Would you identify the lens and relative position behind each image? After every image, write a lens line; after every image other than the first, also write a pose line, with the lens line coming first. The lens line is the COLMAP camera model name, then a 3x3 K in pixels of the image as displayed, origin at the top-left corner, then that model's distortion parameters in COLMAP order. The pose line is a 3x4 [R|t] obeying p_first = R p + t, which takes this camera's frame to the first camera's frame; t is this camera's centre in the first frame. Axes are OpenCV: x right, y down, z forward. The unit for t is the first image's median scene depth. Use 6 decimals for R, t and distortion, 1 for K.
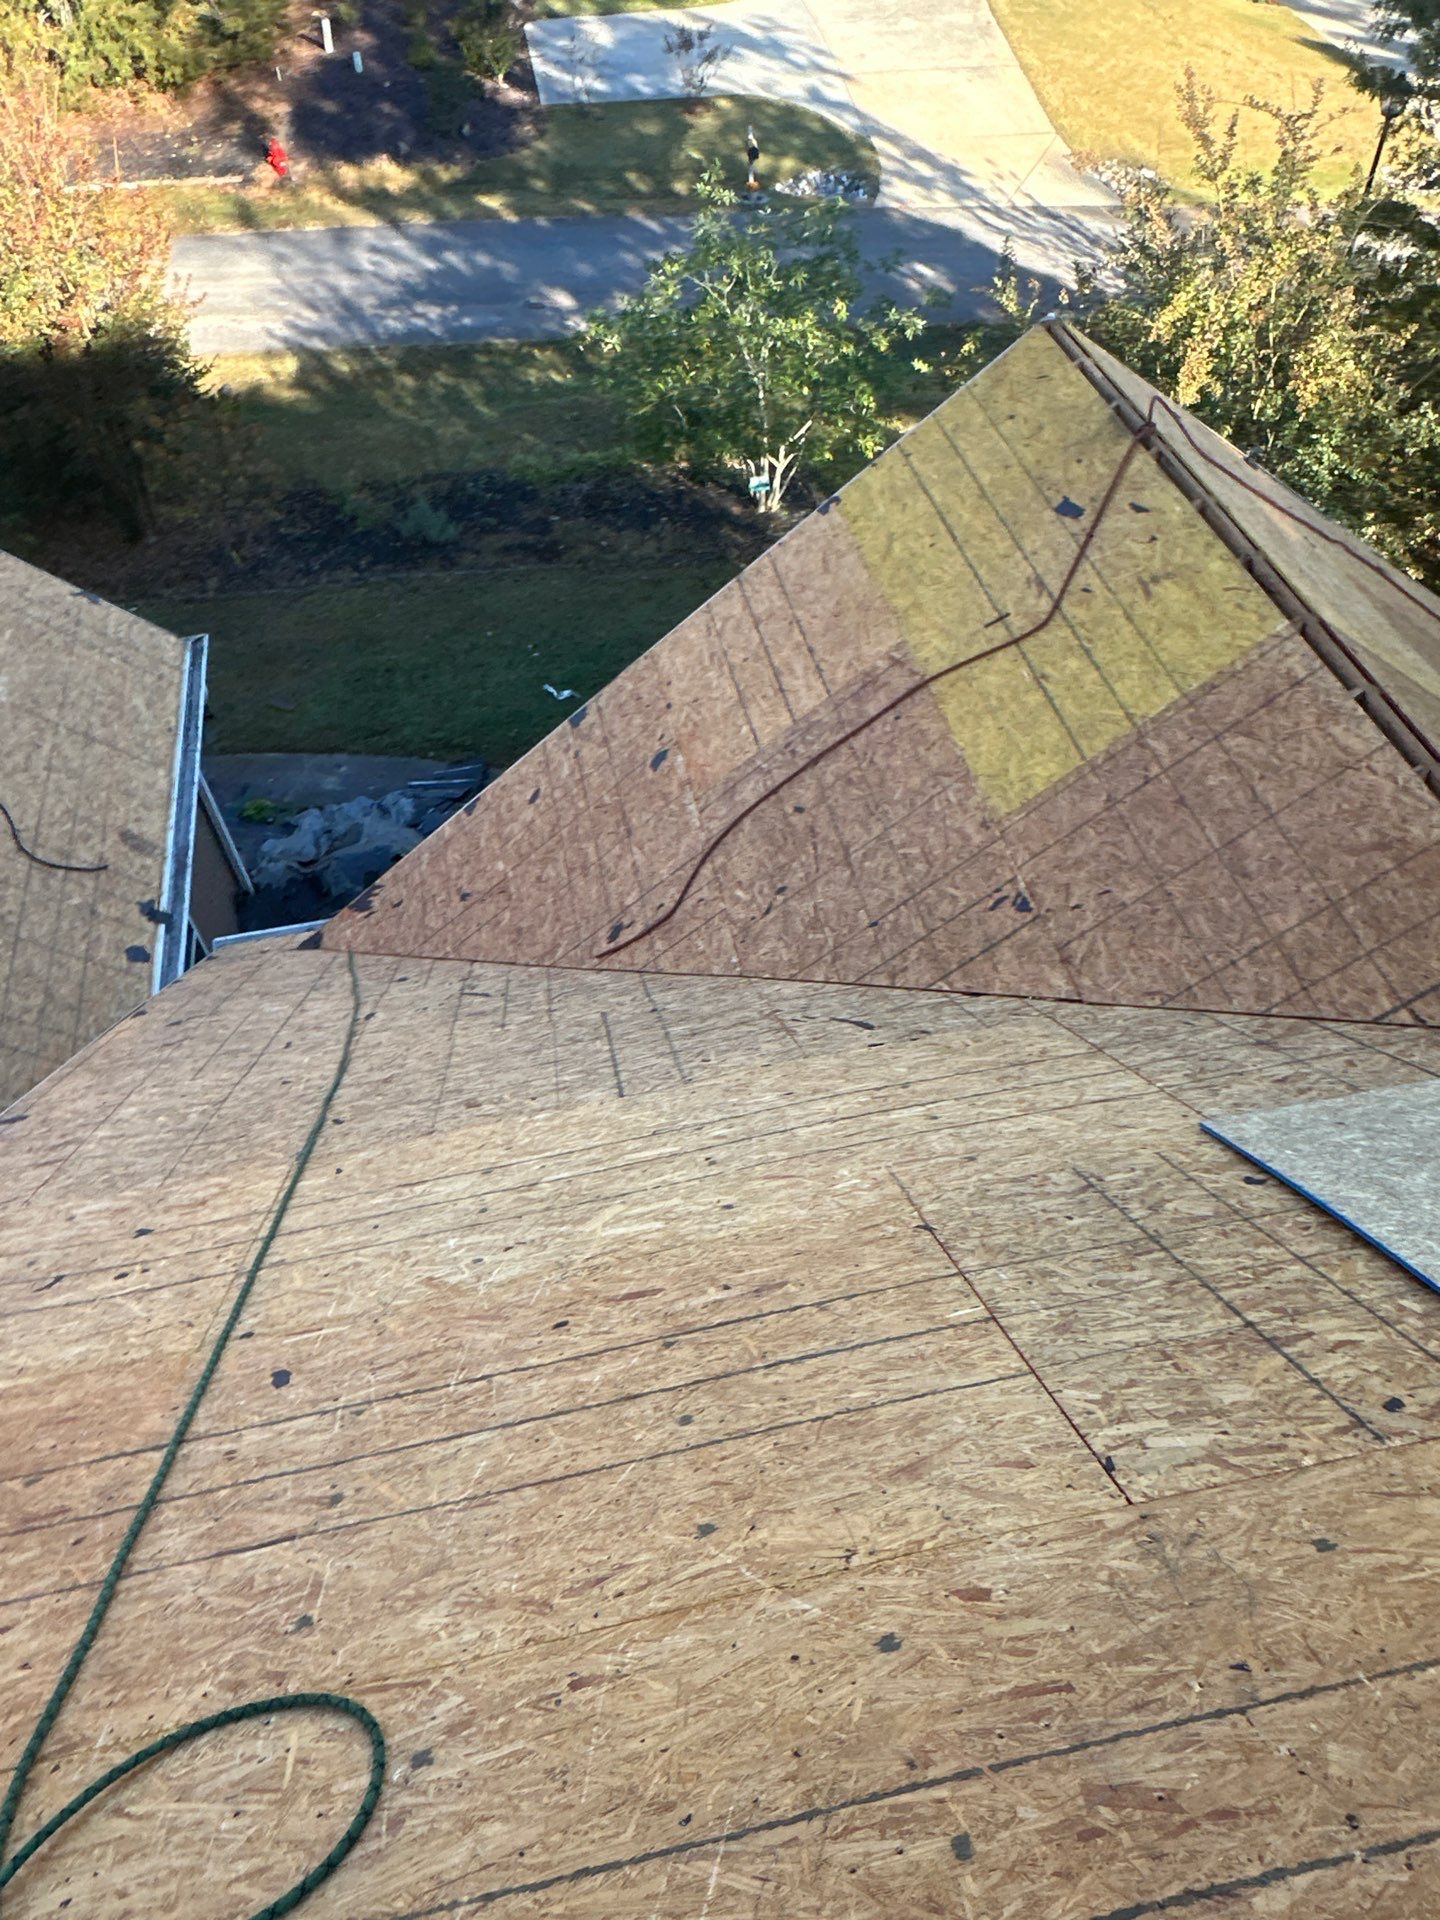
lens RADIAL K [[1351.4, 0, 726.5], [0, 1351.4, 951.6], [0, 0, 1]] dist [-0.008685, 0.002603]
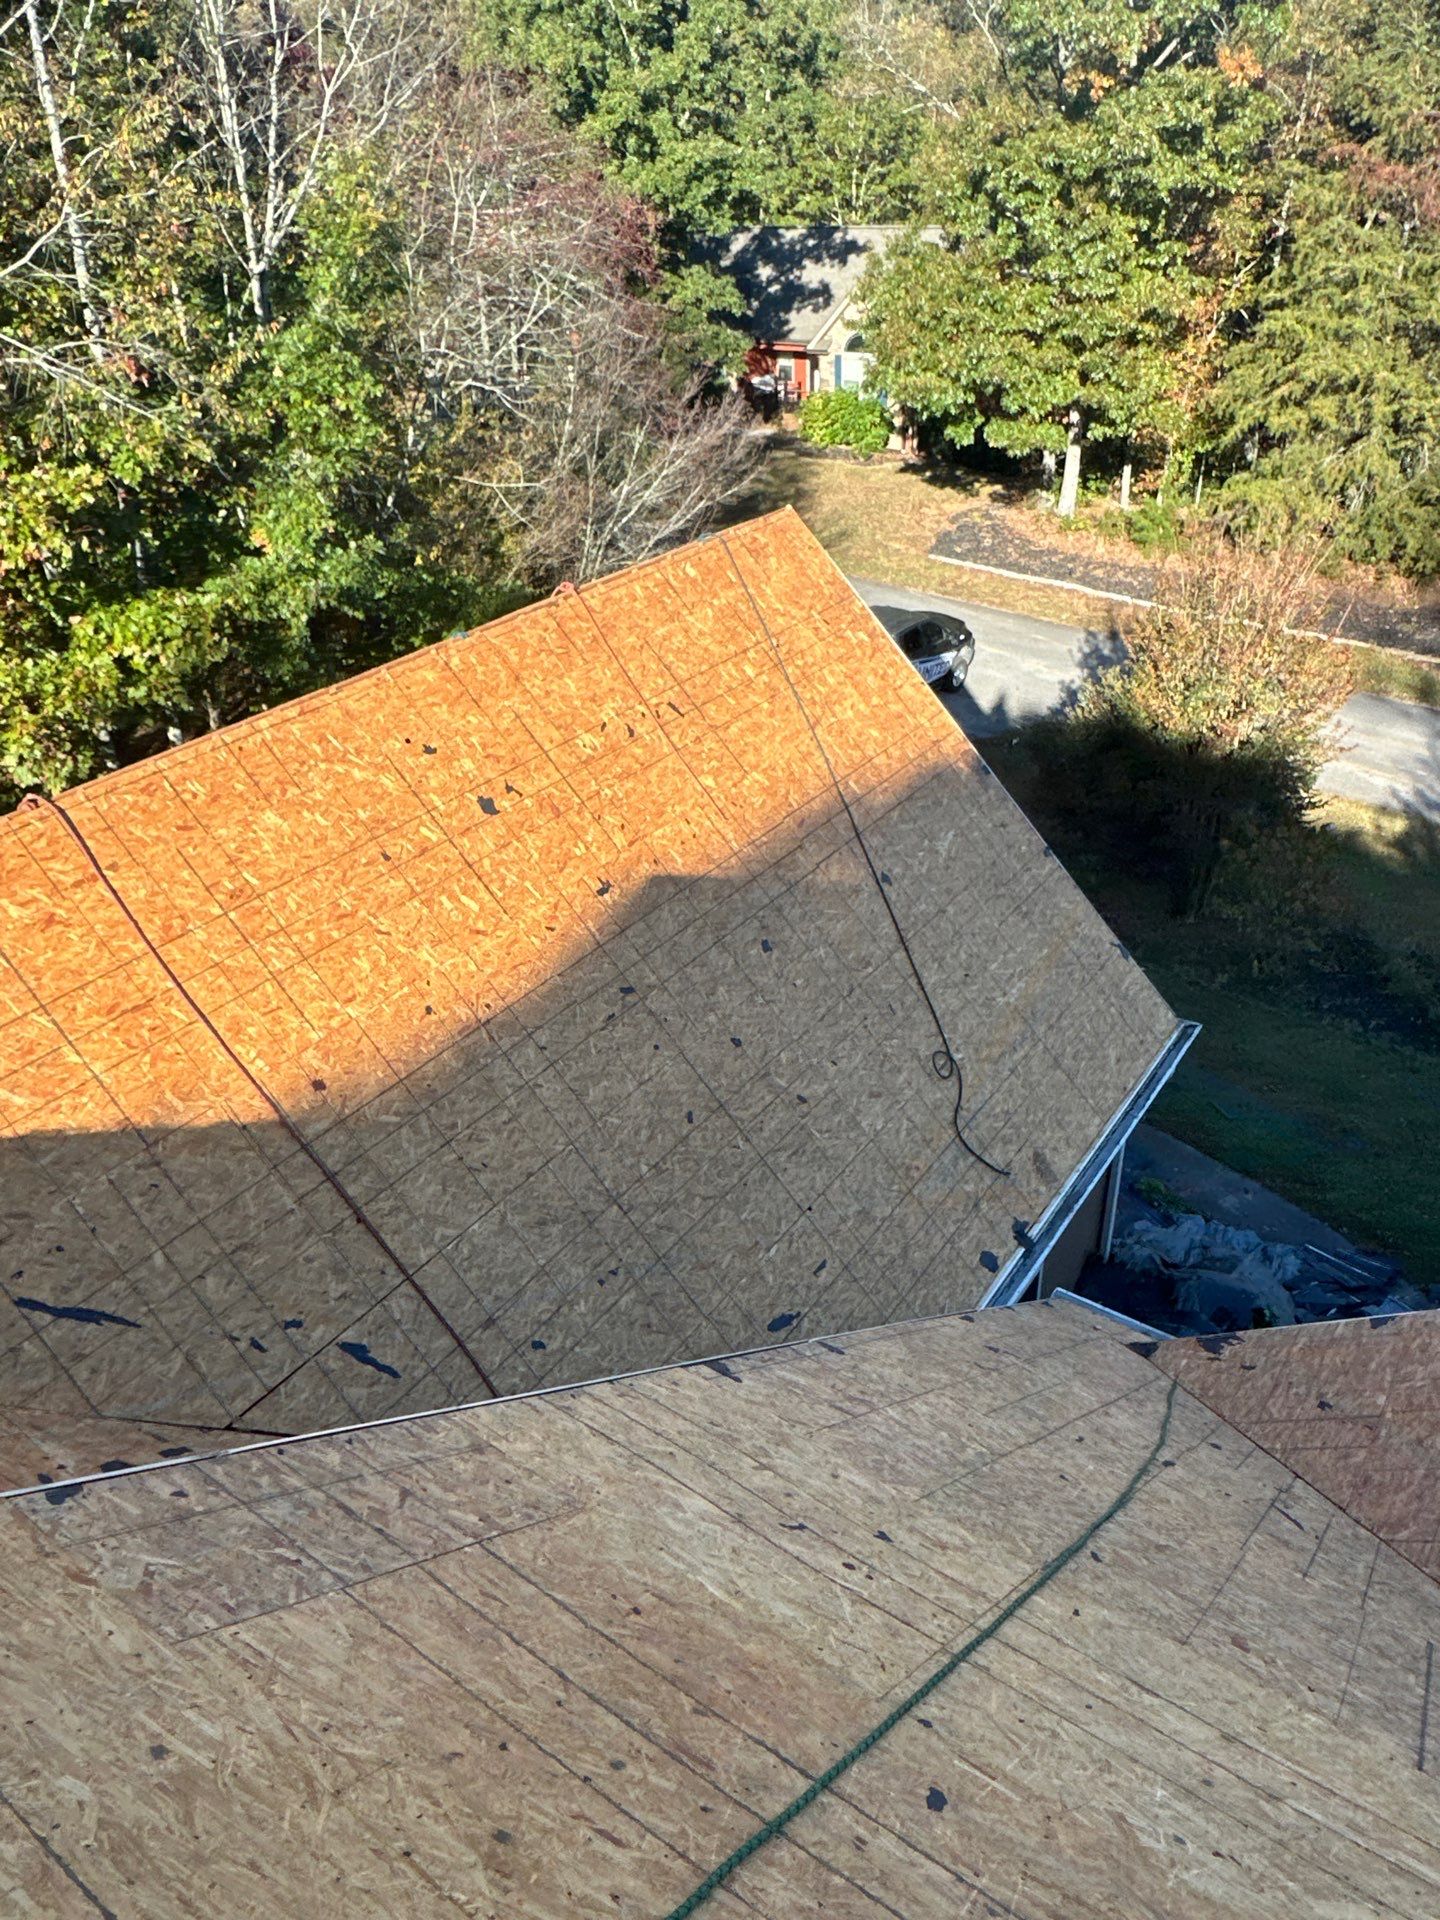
lens RADIAL K [[1351.4, 0, 726.5], [0, 1351.4, 951.6], [0, 0, 1]] dist [-0.008685, 0.002603]
pose [[0.684975, 0.389614, -0.615638, -0.024193], [-0.545145, 0.834677, -0.078306, -0.004444], [0.483350, 0.389250, 0.784129, -0.003592]]
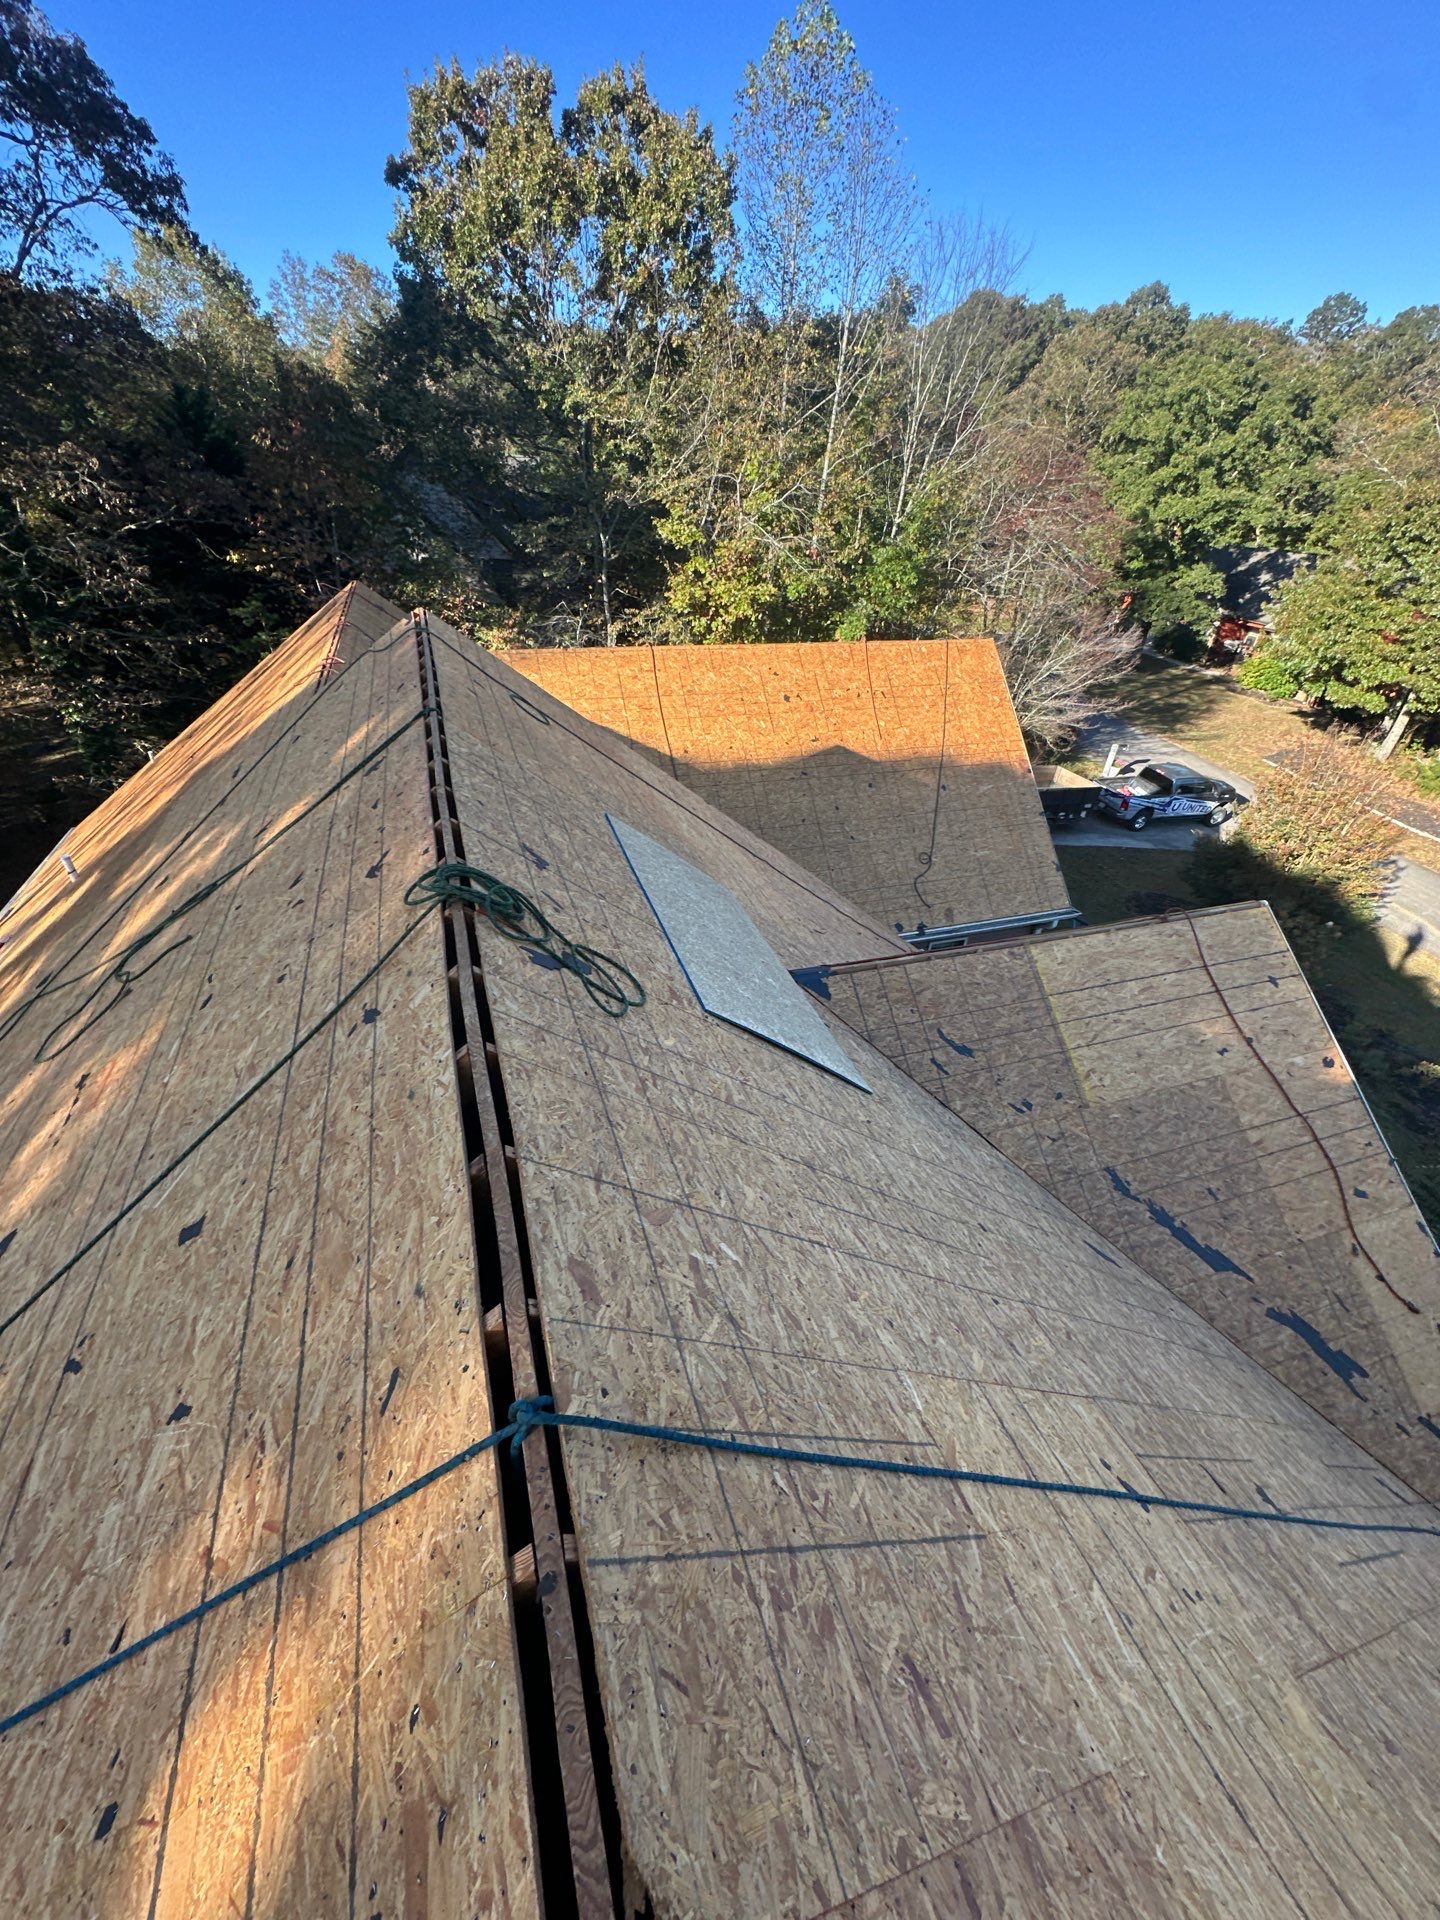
lens RADIAL K [[771.4, 0, 713.9], [0, 771.4, 944.9], [0, 0, 1]] dist [-0.000624, 0.000099]
pose [[0.120823, 0.567361, -0.814557, 0.700629], [-0.783496, 0.558363, 0.272699, -0.099849], [0.609537, 0.605254, 0.511988, 0.040255]]
